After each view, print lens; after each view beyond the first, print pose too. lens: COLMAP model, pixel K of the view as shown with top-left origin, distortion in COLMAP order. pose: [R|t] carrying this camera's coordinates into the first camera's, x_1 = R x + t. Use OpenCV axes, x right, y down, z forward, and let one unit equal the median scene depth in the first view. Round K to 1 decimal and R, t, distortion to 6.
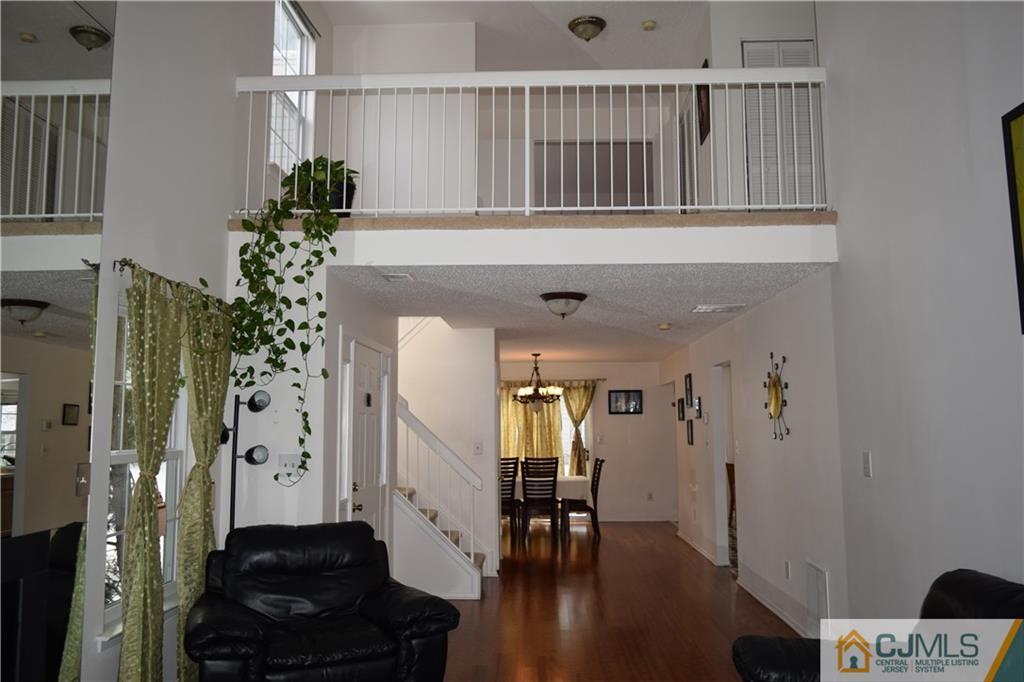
lens RADIAL K [[794.1, 0, 514.2], [0, 794.1, 337.2], [0, 0, 1]] dist [-0.027320, 0.032221]
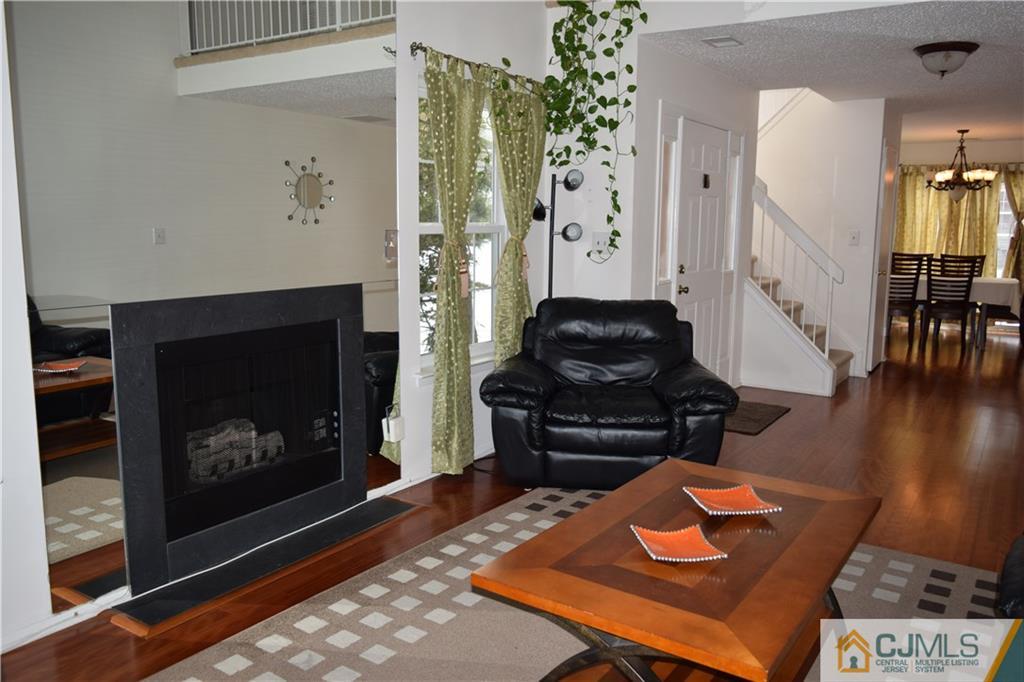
lens RADIAL K [[794.1, 0, 514.2], [0, 794.1, 337.2], [0, 0, 1]] dist [-0.027320, 0.032221]
pose [[0.856785, 0.090982, -0.507584, 0.153198], [0.041466, 0.968970, 0.243676, 0.024088], [0.514004, -0.229825, 0.826426, 0.060507]]
